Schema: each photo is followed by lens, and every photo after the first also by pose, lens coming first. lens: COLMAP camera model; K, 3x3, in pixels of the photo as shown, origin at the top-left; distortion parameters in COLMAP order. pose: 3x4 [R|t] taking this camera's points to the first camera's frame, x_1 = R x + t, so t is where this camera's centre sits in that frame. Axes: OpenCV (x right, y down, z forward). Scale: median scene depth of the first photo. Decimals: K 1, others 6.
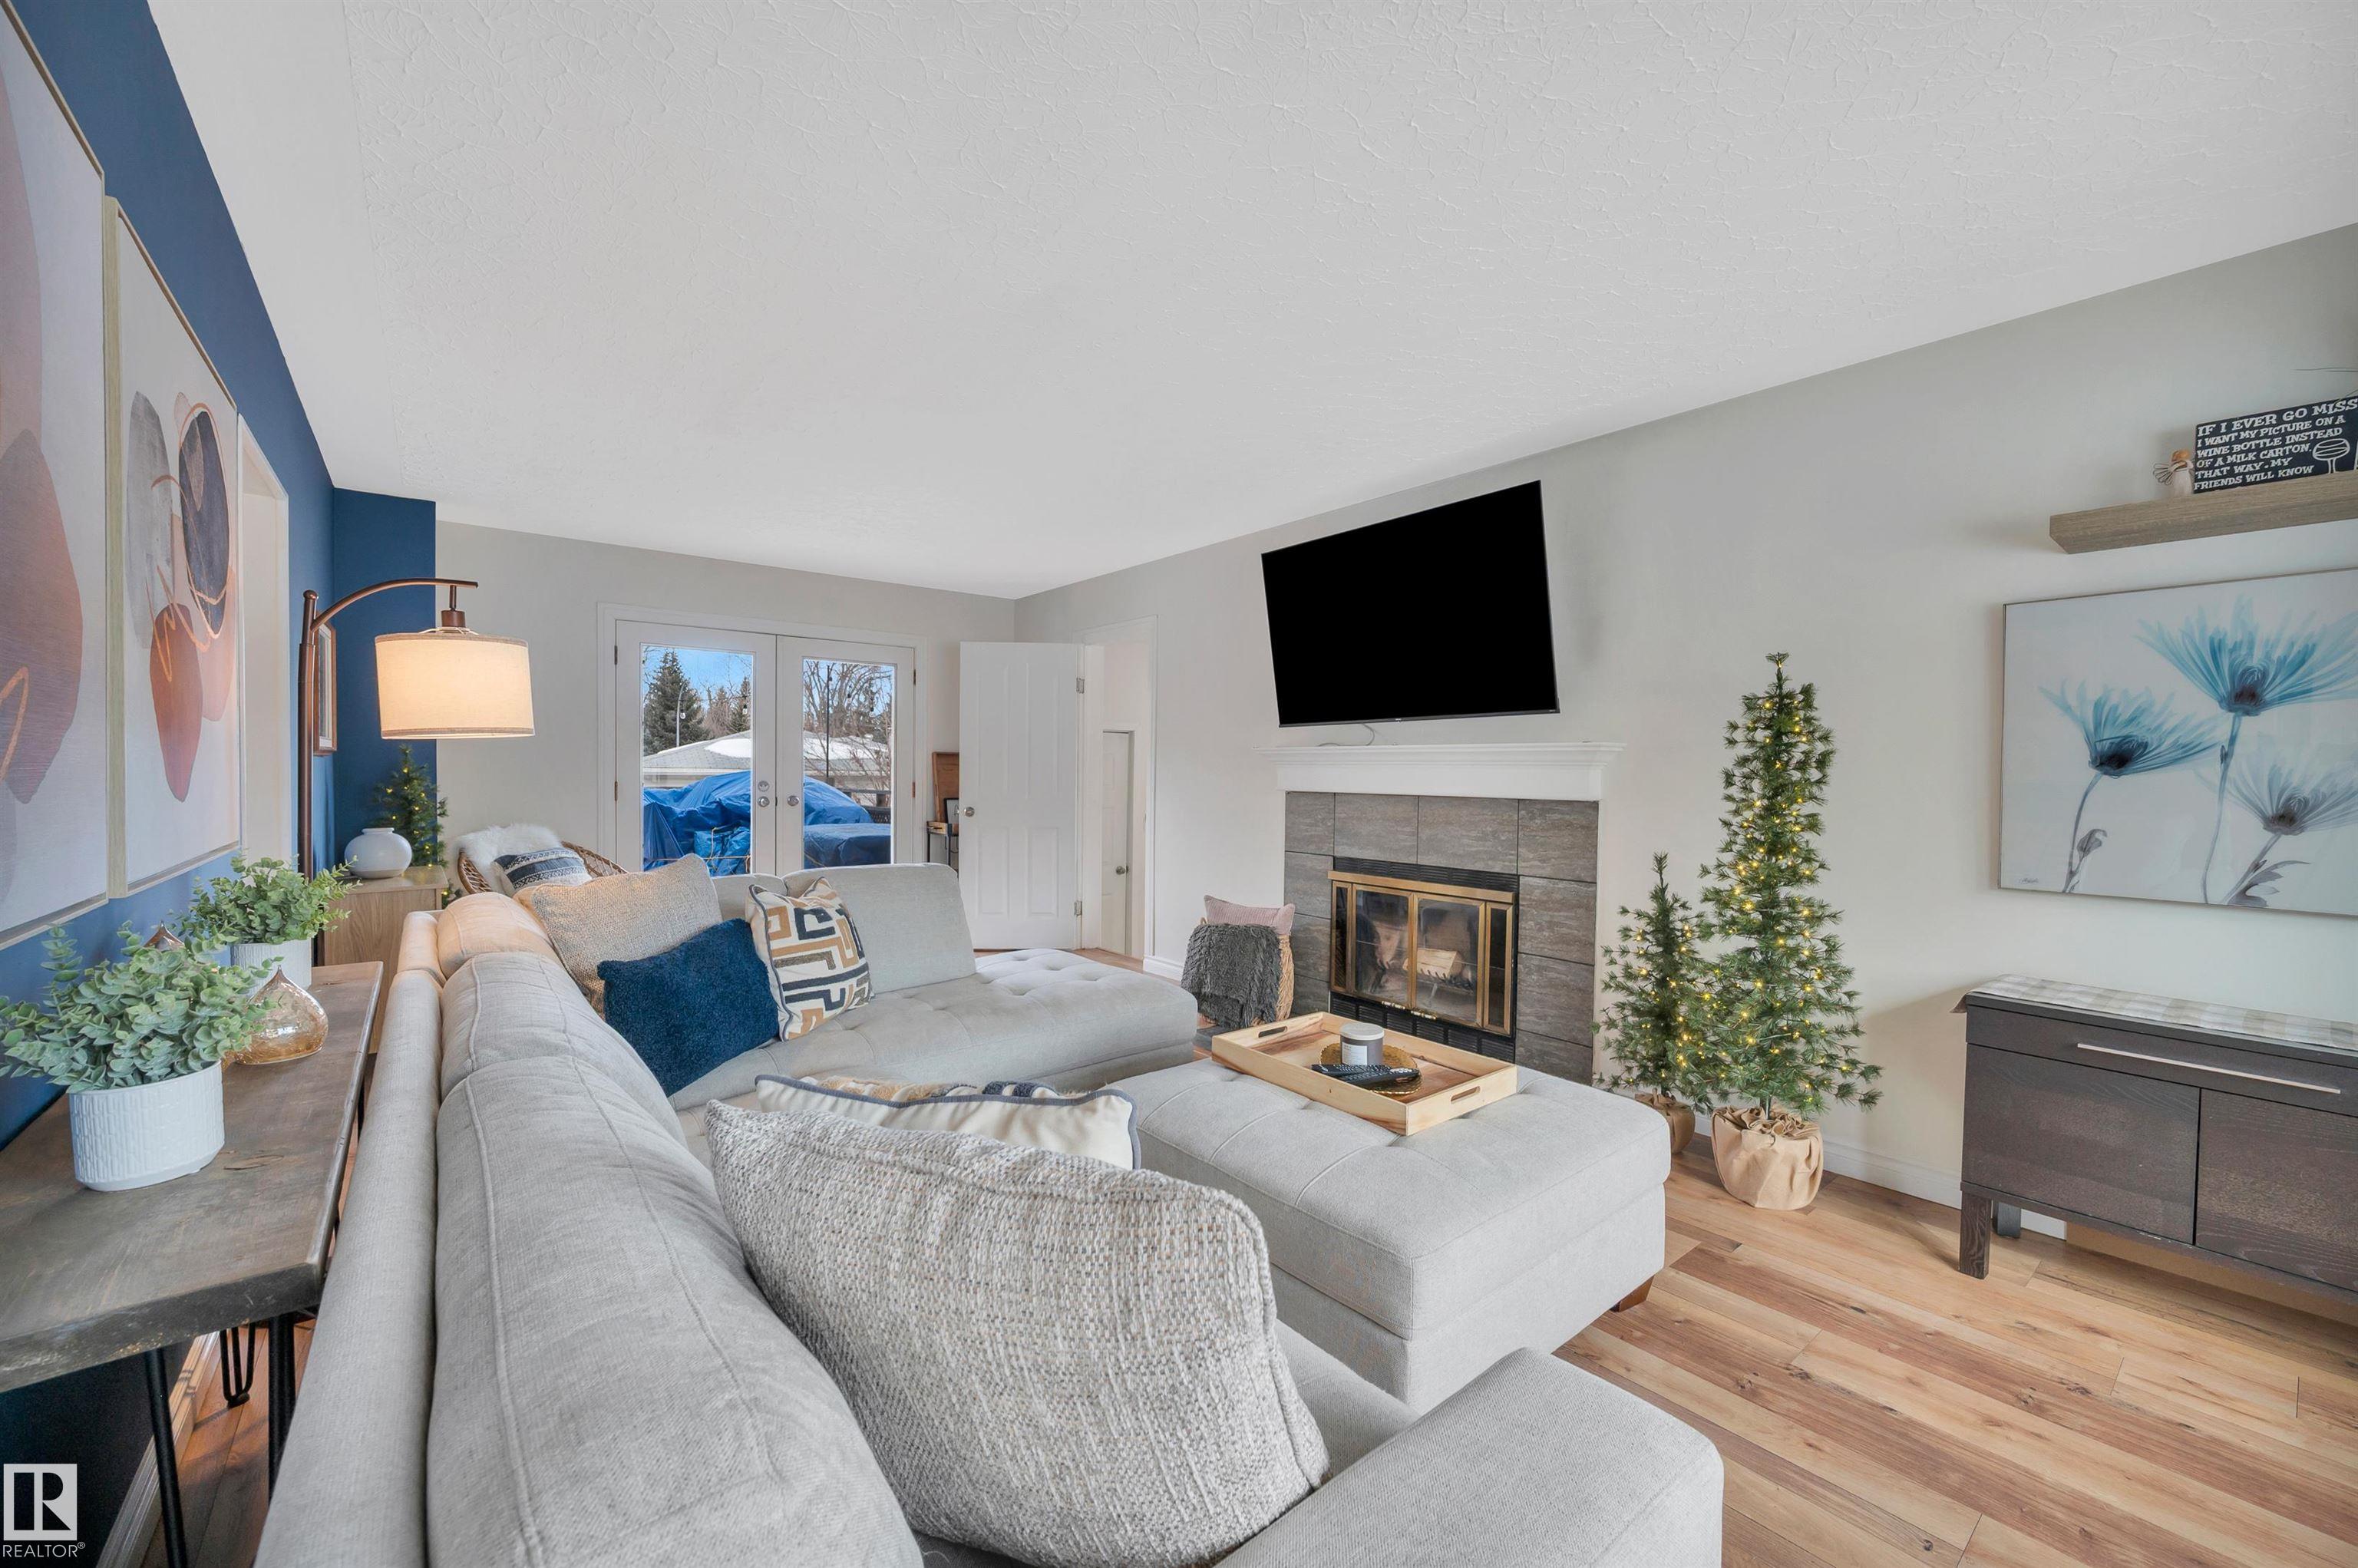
lens RADIAL K [[947.7, 0, 1193.7], [0, 947.7, 792.6], [0, 0, 1]] dist [-0.000501, -0.000084]
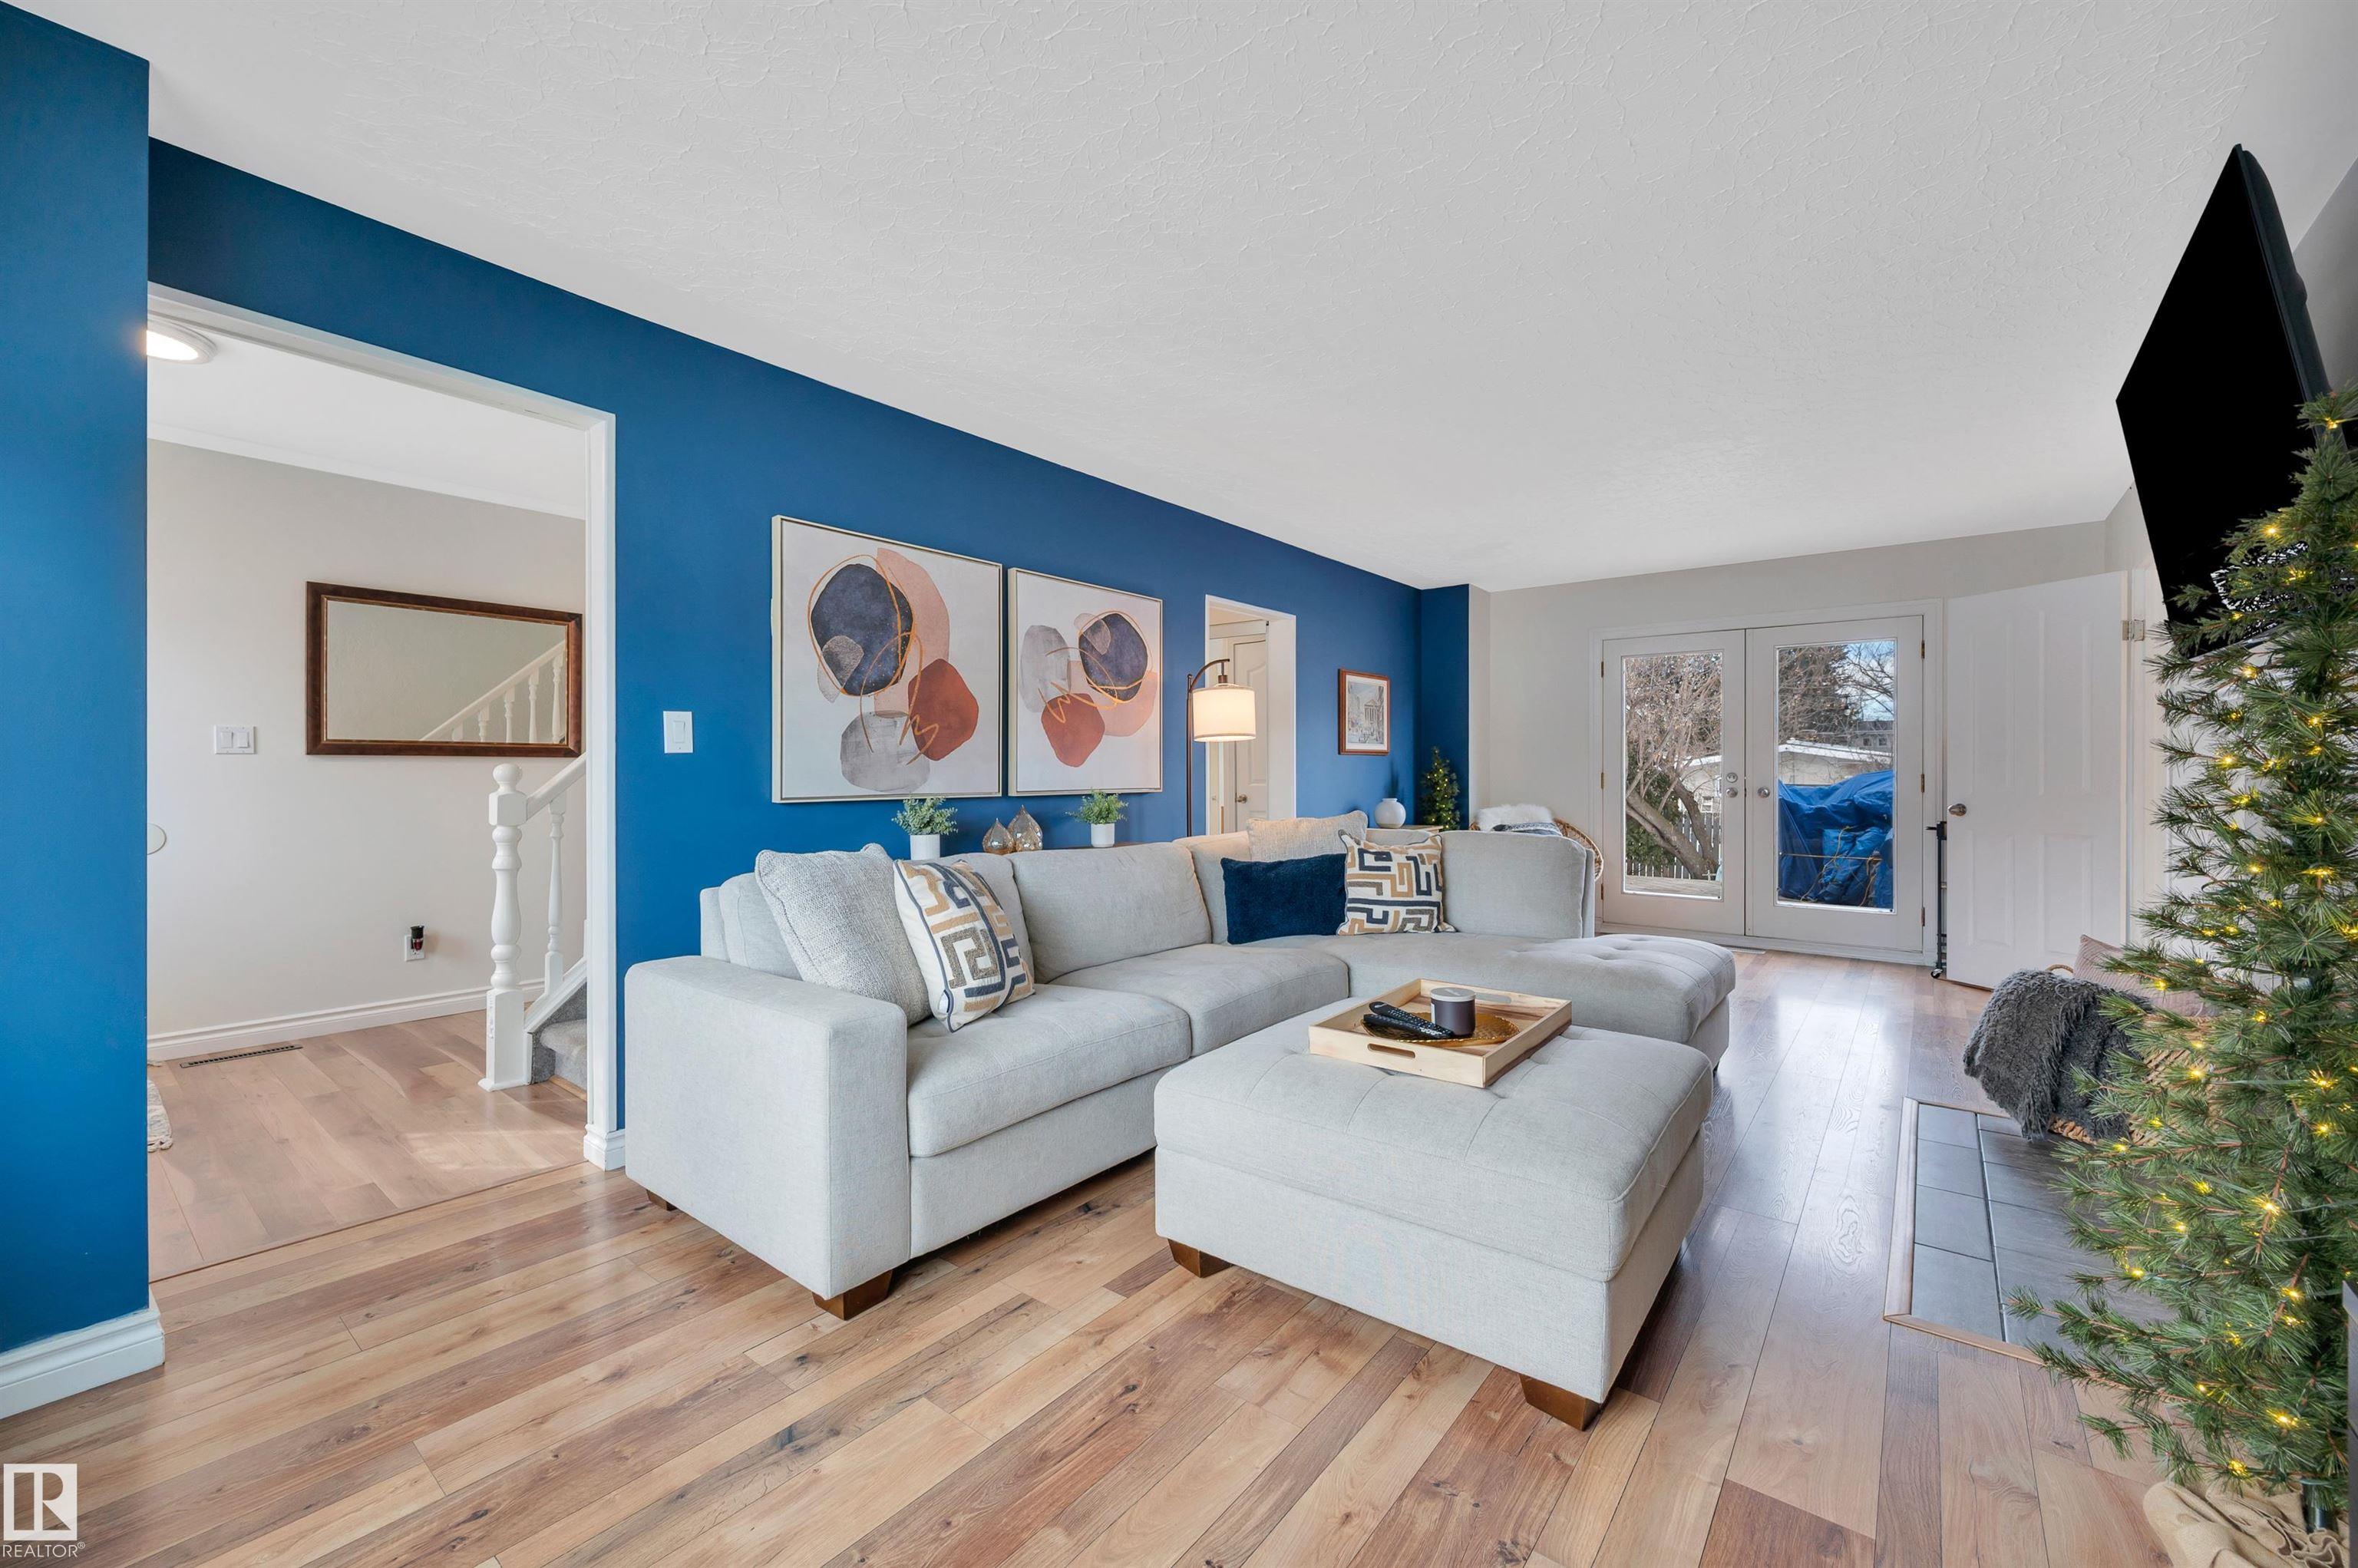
lens RADIAL K [[934.5, 0, 1162.7], [0, 934.5, 793.8], [0, 0, 1]] dist [-0.004197, 0.000082]
pose [[0.193952, 0.016038, -0.980880, 0.761162], [-0.023806, 0.999649, 0.011638, 0.024834], [0.980722, 0.021094, 0.194265, 0.356241]]
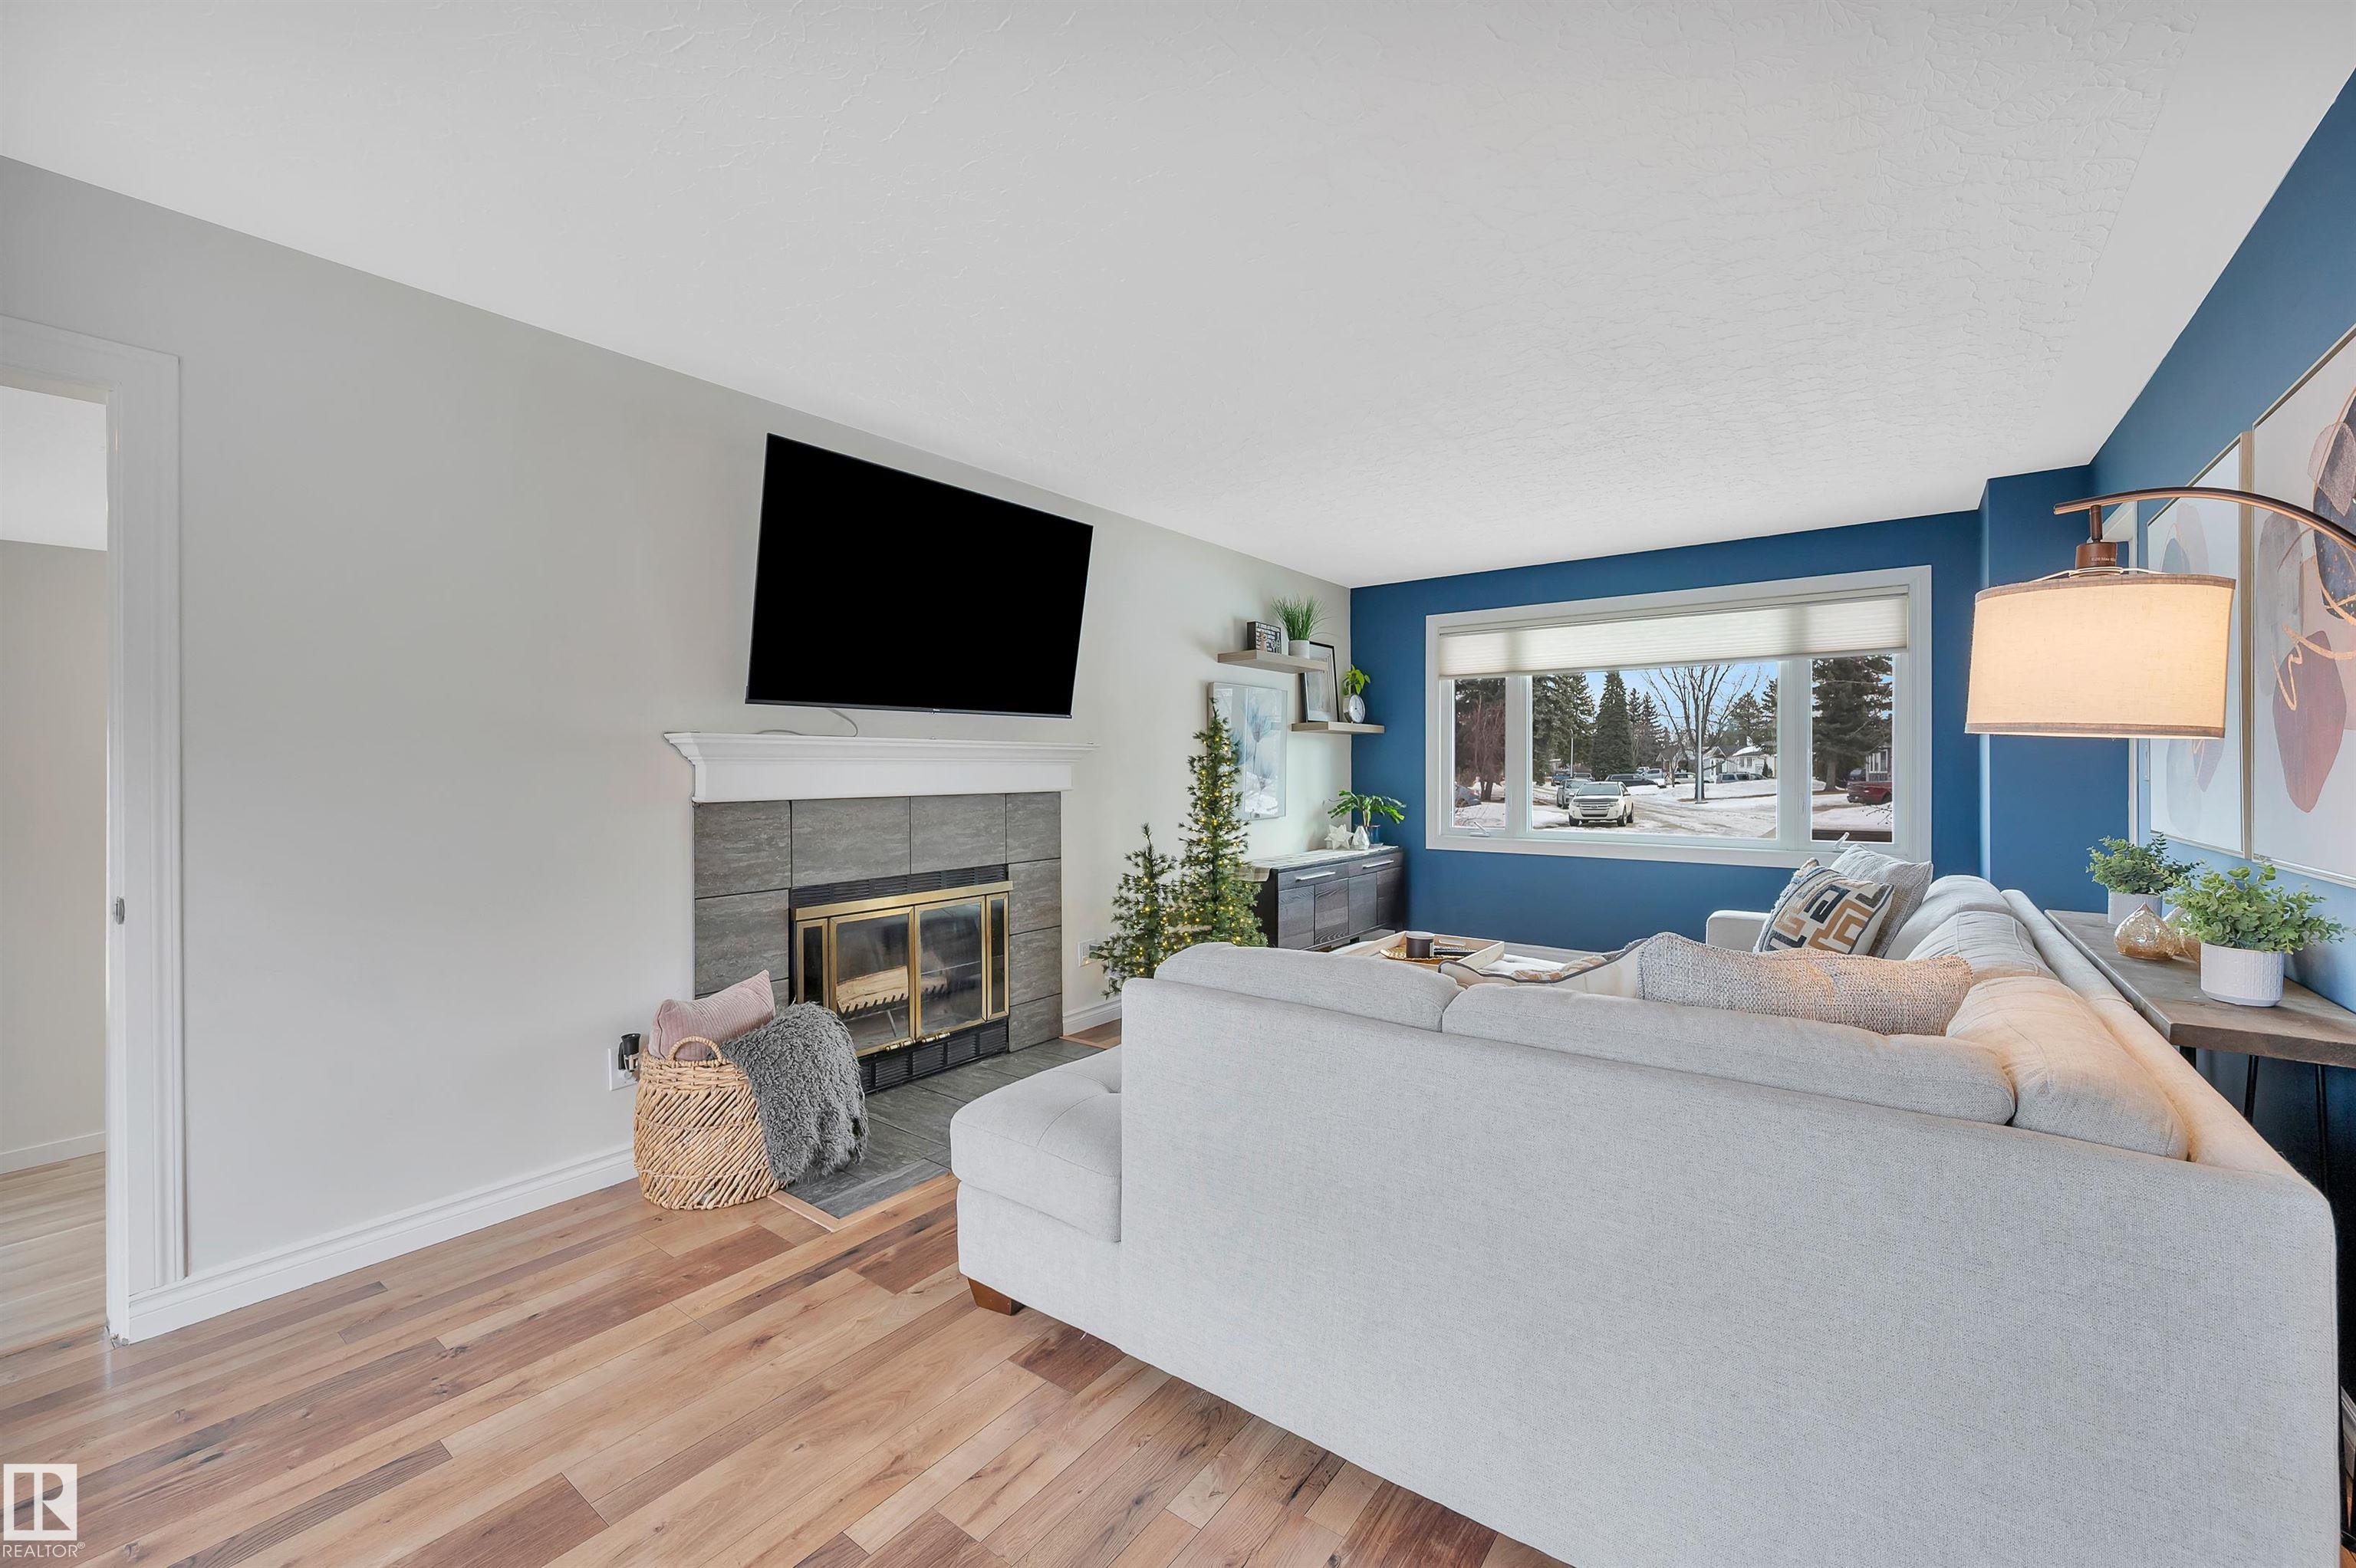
lens RADIAL K [[946.8, 0, 1197.8], [0, 946.8, 763.9], [0, 0, 1]] dist [-0.000501, -0.000084]
pose [[-0.262301, -0.010661, 0.964927, -0.771330], [0.019776, 0.999670, 0.016421, -0.040789], [-0.964783, 0.023389, -0.262004, 1.101358]]
